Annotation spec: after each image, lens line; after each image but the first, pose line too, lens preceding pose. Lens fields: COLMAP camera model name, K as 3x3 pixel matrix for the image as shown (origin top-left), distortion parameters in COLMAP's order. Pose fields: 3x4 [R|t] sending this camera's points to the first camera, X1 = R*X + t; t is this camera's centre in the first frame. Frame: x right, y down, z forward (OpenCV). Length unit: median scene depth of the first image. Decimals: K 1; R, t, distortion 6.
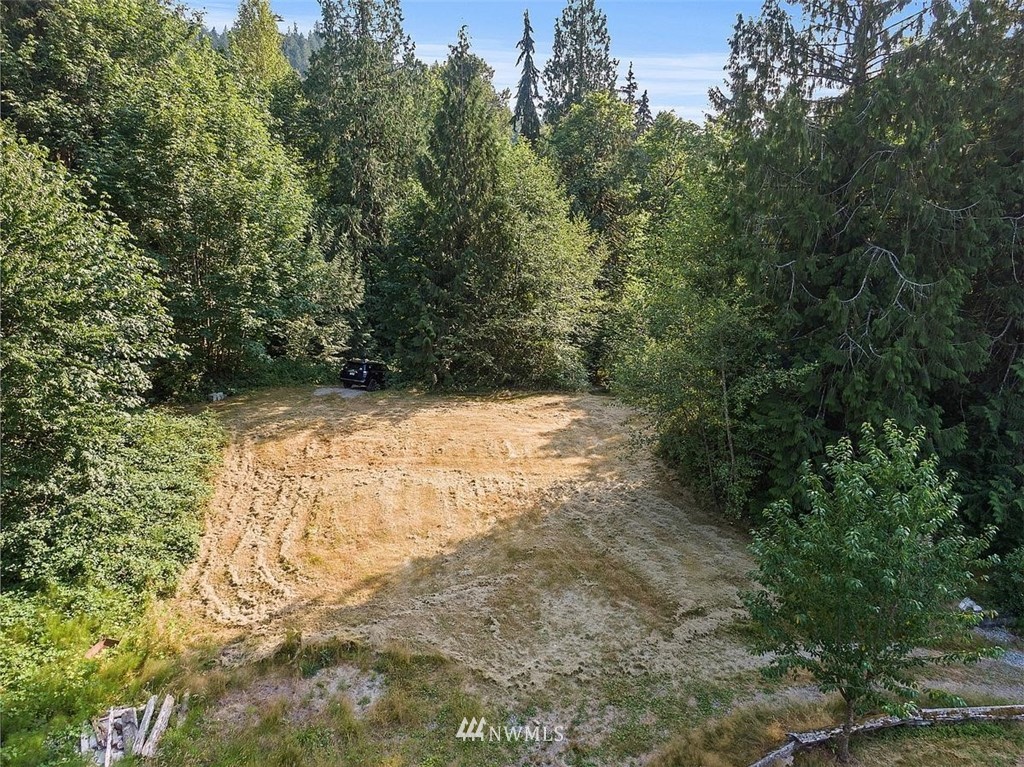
lens RADIAL K [[733.9, 0, 512.0], [0, 733.9, 383.5], [0, 0, 1]] dist [0.003039, -0.005157]
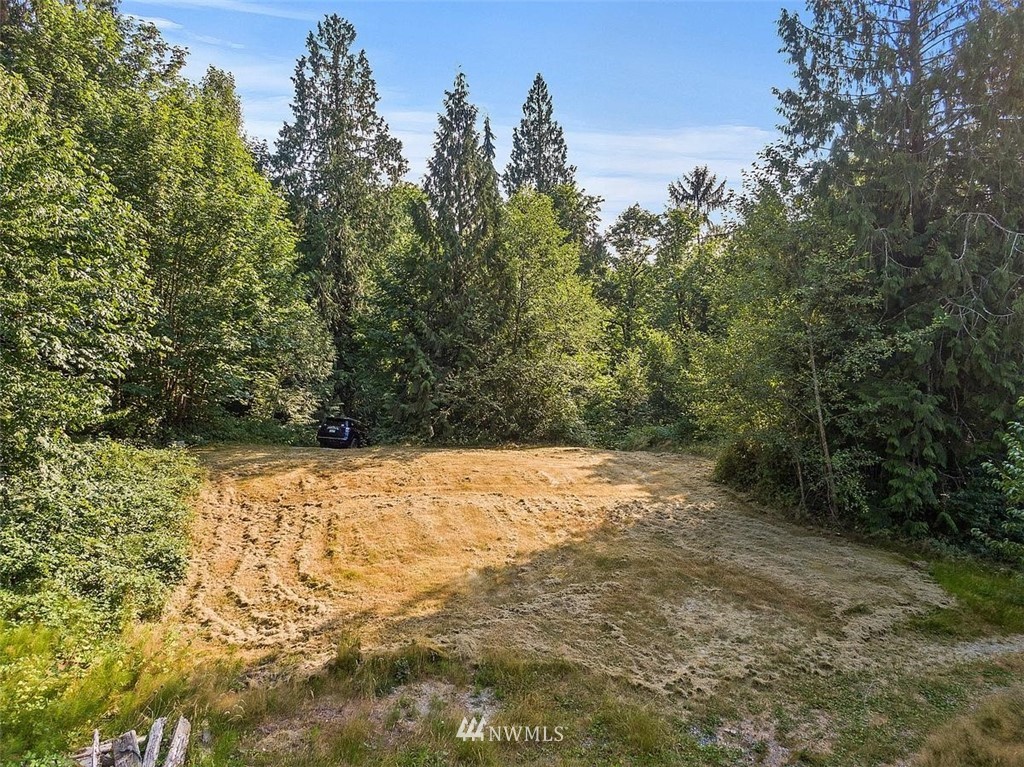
lens RADIAL K [[733.9, 0, 512.0], [0, 733.9, 383.5], [0, 0, 1]] dist [0.003039, -0.005157]
pose [[0.993636, 0.000682, 0.112635, -0.180349], [0.022227, 0.979131, -0.202013, 0.195733], [-0.110422, 0.203231, 0.972884, 0.197487]]
